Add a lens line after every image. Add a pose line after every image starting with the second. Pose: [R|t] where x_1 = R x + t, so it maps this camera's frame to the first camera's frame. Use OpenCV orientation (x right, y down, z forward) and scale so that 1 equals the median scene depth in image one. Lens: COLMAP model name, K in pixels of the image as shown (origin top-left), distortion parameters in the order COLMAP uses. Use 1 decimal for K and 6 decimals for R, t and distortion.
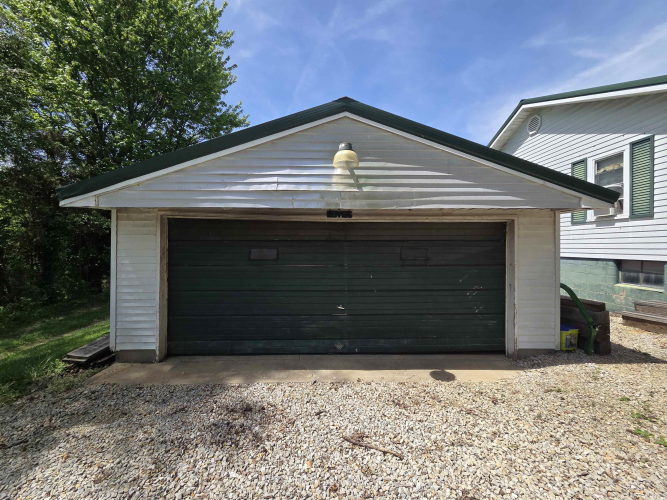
lens RADIAL K [[271.8, 0, 332.0], [0, 271.8, 246.9], [0, 0, 1]] dist [0.001642, -0.000054]
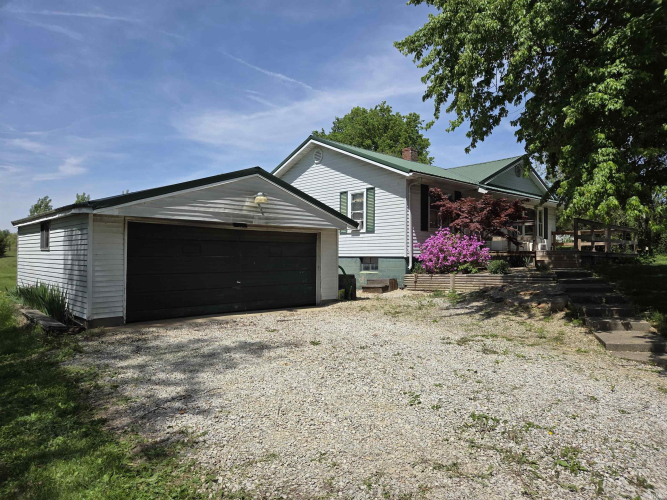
lens RADIAL K [[447.5, 0, 333.5], [0, 447.5, 251.5], [0, 0, 1]] dist [0.035141, -0.001002]
pose [[0.747405, 0.009430, 0.664302, -1.315315], [-0.003032, 0.999937, -0.010783, 0.065596], [-0.664362, 0.006045, 0.747387, -1.371763]]
